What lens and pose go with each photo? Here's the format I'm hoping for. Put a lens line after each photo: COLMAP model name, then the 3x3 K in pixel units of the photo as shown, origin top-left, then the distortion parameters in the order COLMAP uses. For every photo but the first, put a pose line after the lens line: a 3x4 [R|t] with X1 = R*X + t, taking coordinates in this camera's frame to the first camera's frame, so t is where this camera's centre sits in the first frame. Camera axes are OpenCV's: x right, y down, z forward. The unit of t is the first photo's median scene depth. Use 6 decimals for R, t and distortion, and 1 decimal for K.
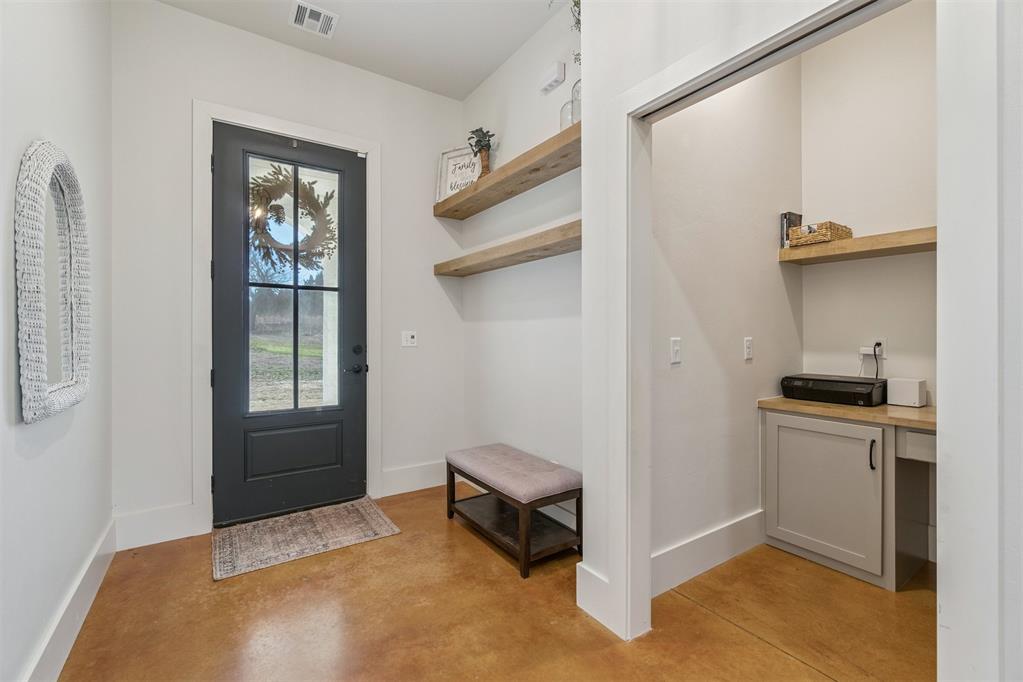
lens RADIAL K [[441.9, 0, 507.8], [0, 441.9, 336.5], [0, 0, 1]] dist [-0.005056, 0.001842]
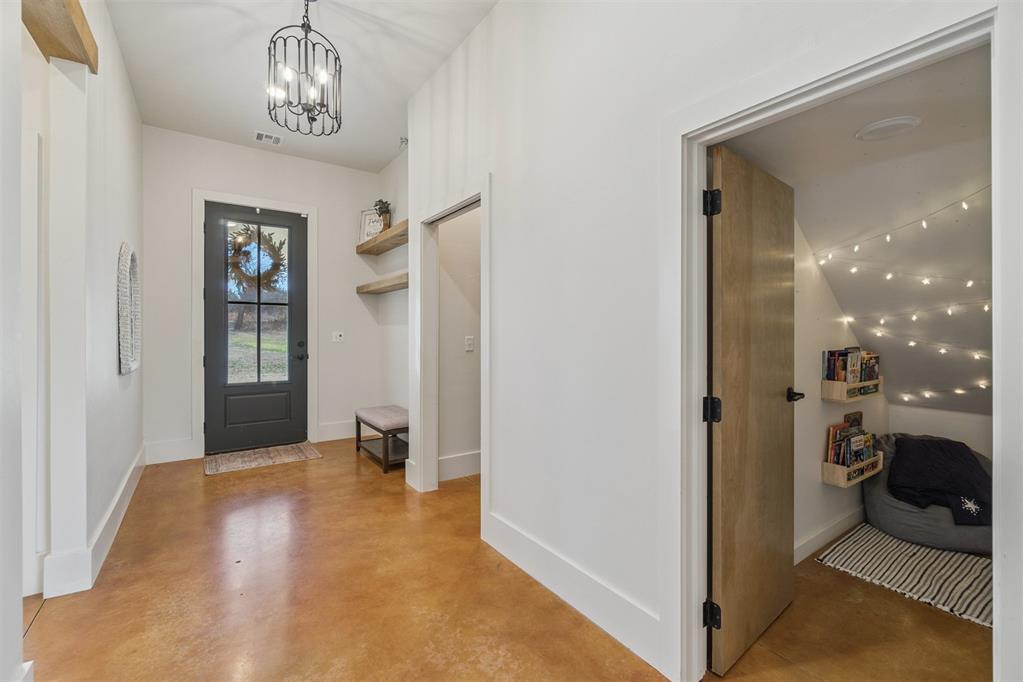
lens RADIAL K [[441.9, 0, 509.6], [0, 441.9, 335.1], [0, 0, 1]] dist [-0.005056, 0.001842]
pose [[0.999782, 0.001486, 0.020845, 0.373217], [-0.001527, 0.999997, 0.001911, -0.005565], [-0.020842, -0.001942, 0.999781, -0.575361]]
